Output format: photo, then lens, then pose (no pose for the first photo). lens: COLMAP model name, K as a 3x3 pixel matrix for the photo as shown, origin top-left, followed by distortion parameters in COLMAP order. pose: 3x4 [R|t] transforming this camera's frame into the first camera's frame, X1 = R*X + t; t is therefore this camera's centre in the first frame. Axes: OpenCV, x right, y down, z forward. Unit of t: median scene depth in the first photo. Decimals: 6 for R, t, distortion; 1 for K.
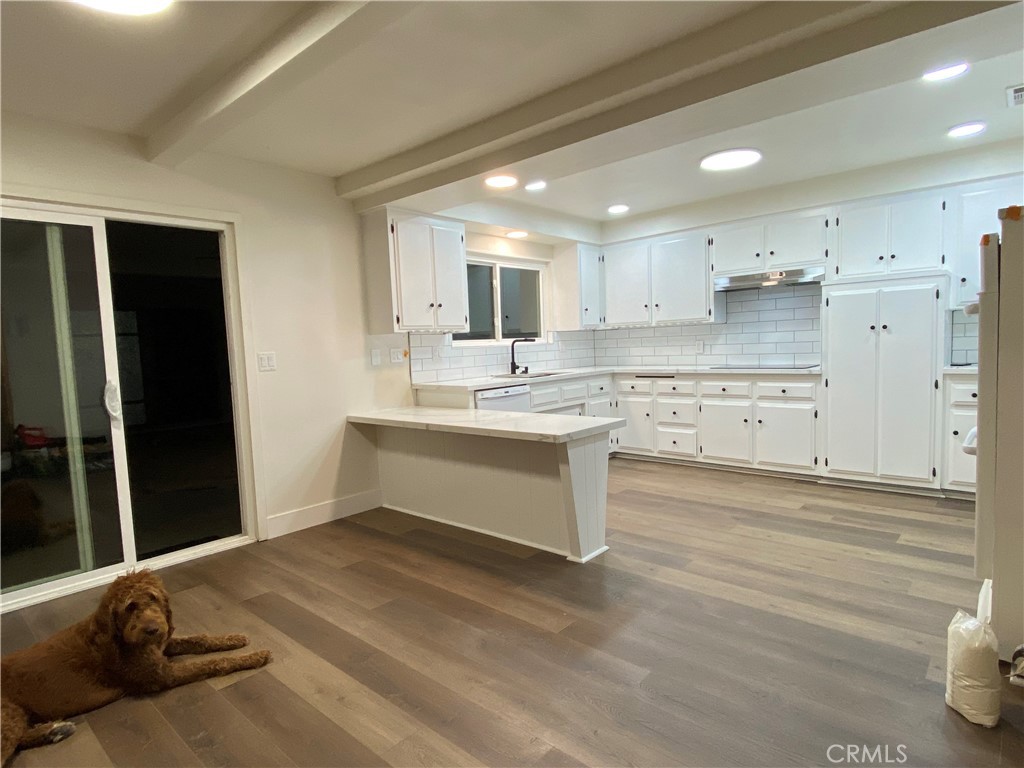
lens RADIAL K [[565.7, 0, 510.7], [0, 565.7, 388.7], [0, 0, 1]] dist [0.099636, -0.109826]
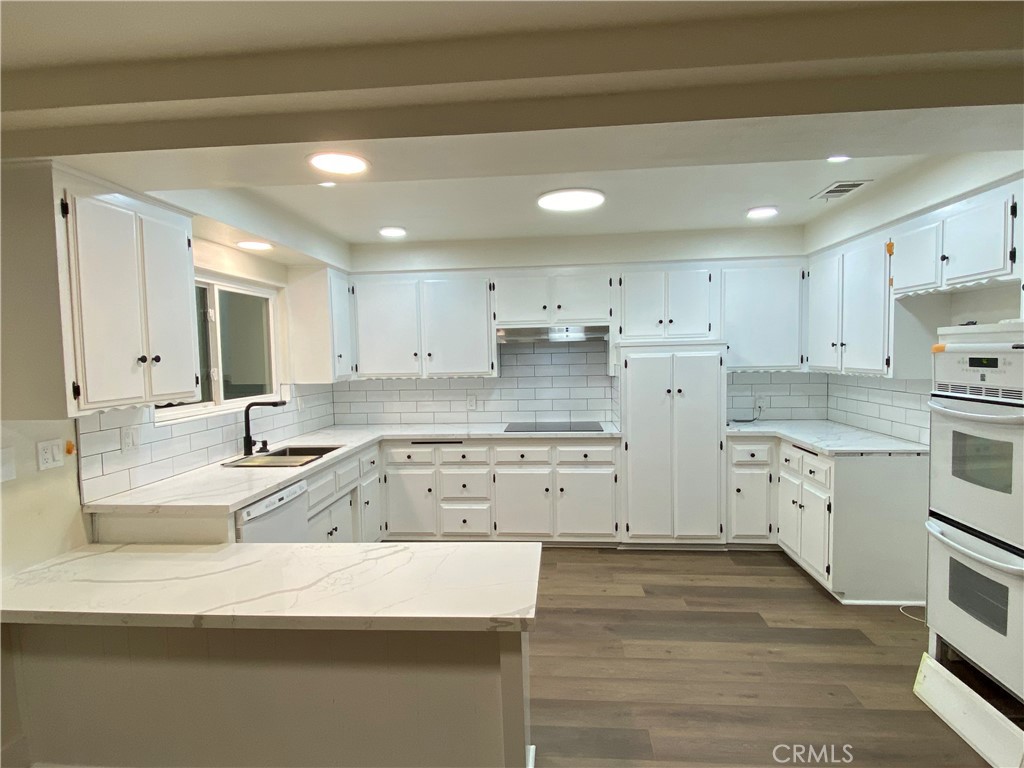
lens RADIAL K [[565.7, 0, 510.7], [0, 565.7, 388.7], [0, 0, 1]] dist [0.099636, -0.109826]
pose [[0.798980, -0.014526, 0.601182, -0.172044], [0.038257, 0.998911, -0.026709, -0.082933], [-0.600139, 0.044339, 0.798666, 0.325256]]
